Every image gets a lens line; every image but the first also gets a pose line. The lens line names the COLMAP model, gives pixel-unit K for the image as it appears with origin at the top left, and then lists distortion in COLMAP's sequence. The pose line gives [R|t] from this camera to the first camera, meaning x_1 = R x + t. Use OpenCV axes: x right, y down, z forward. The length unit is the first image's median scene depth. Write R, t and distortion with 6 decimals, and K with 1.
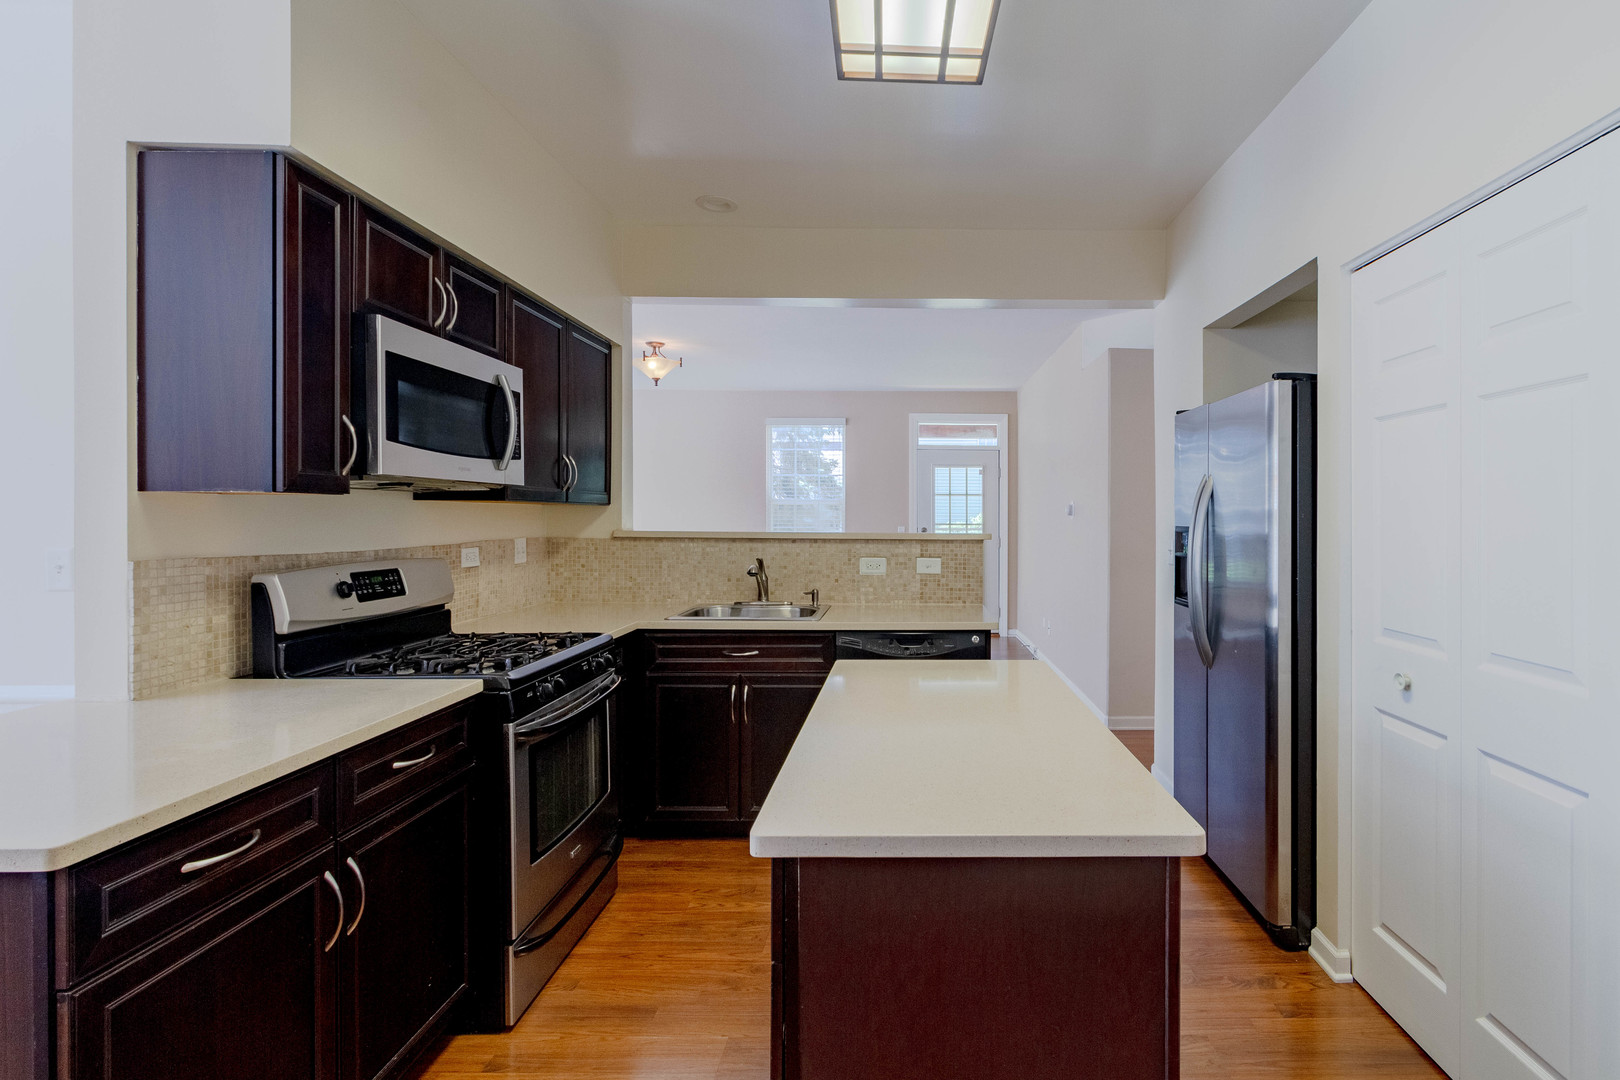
lens RADIAL K [[800.4, 0, 889.4], [0, 800.4, 518.5], [0, 0, 1]] dist [-0.000480, 0.000156]
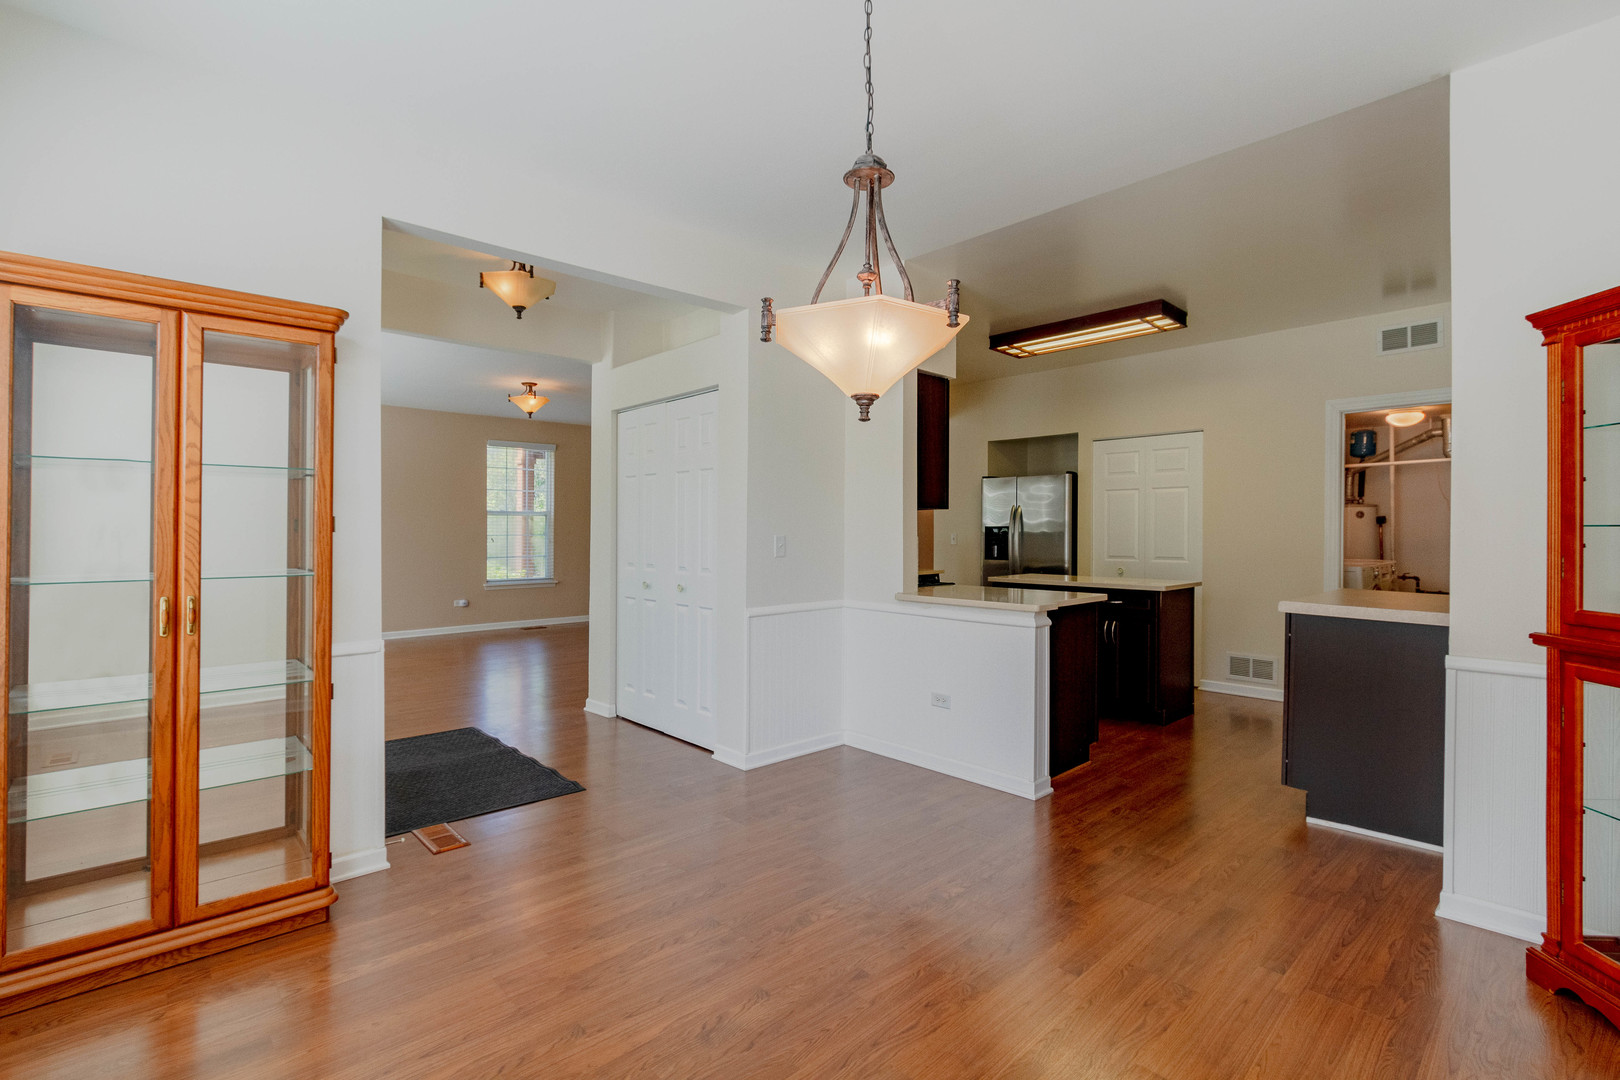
lens RADIAL K [[760.1, 0, 820.7], [0, 760.1, 545.2], [0, 0, 1]] dist [-0.001363, 0.000233]
pose [[0.732347, -0.009254, 0.680869, -1.261560], [0.000868, 0.999920, 0.012656, 0.025927], [-0.680931, -0.008677, 0.732296, -0.240198]]
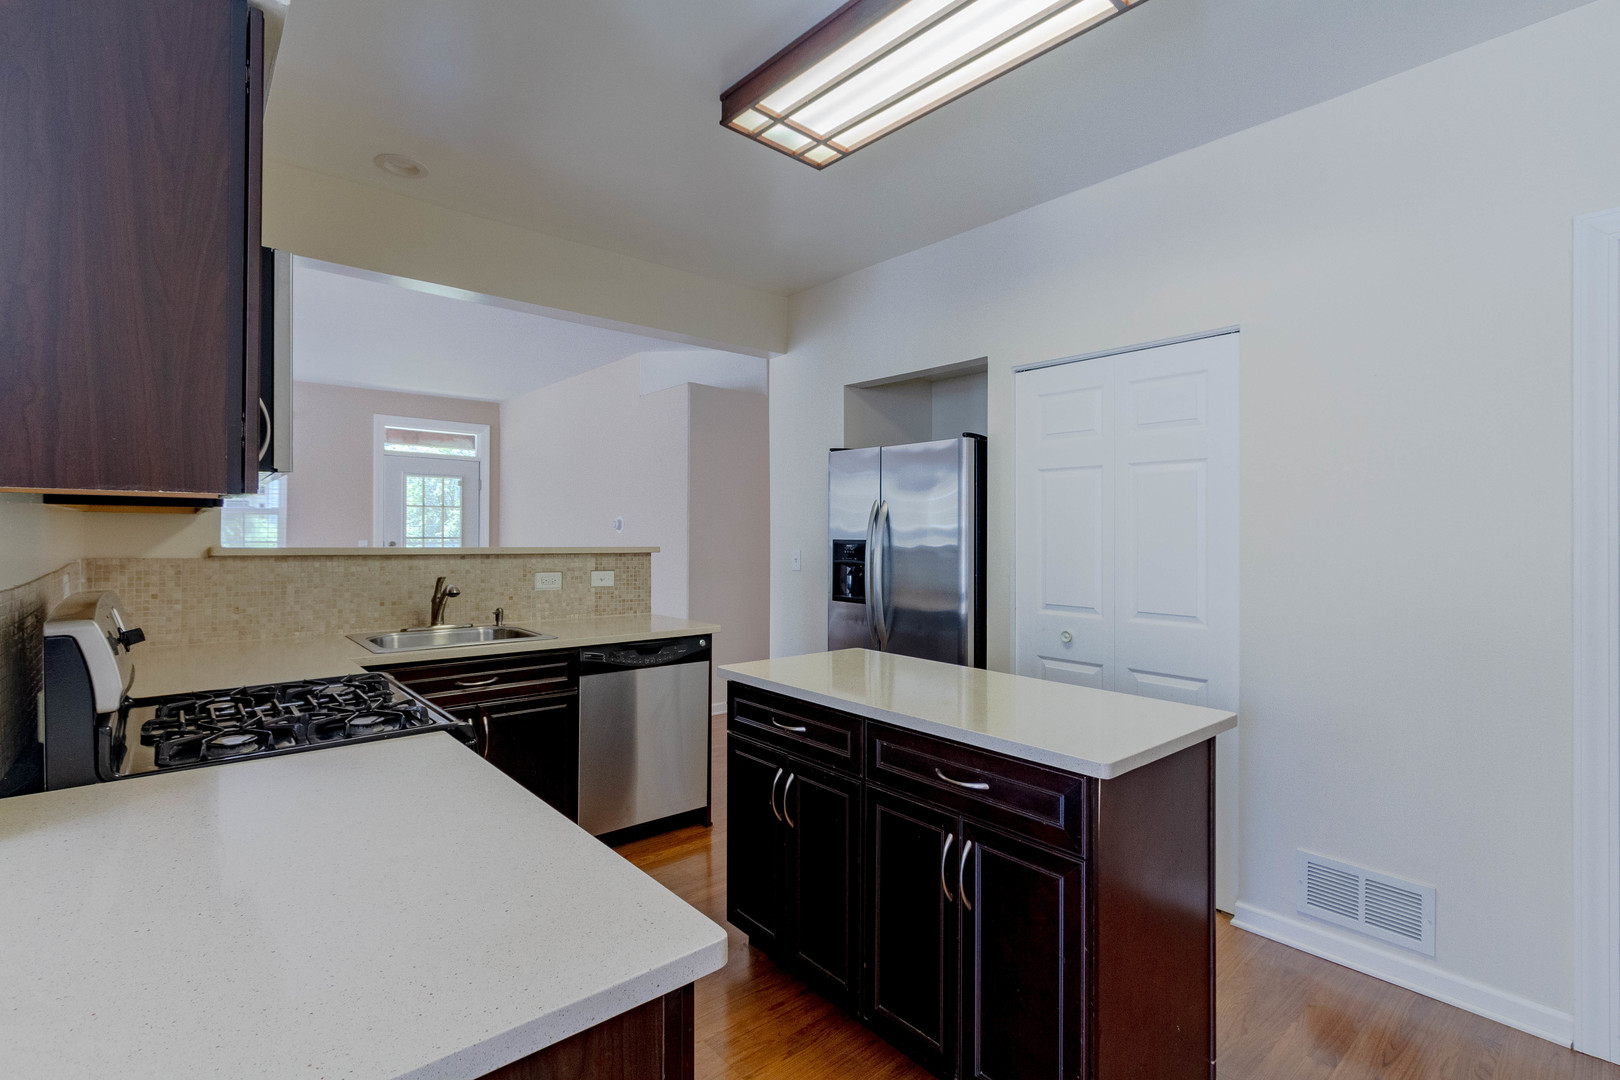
lens RADIAL K [[760.1, 0, 804.8], [0, 760.1, 530.0], [0, 0, 1]] dist [-0.001363, 0.000233]
pose [[0.763319, 0.004793, 0.646004, -0.381487], [-0.003289, 0.999988, -0.003534, -0.000720], [-0.646014, 0.000573, 0.763326, 0.090747]]
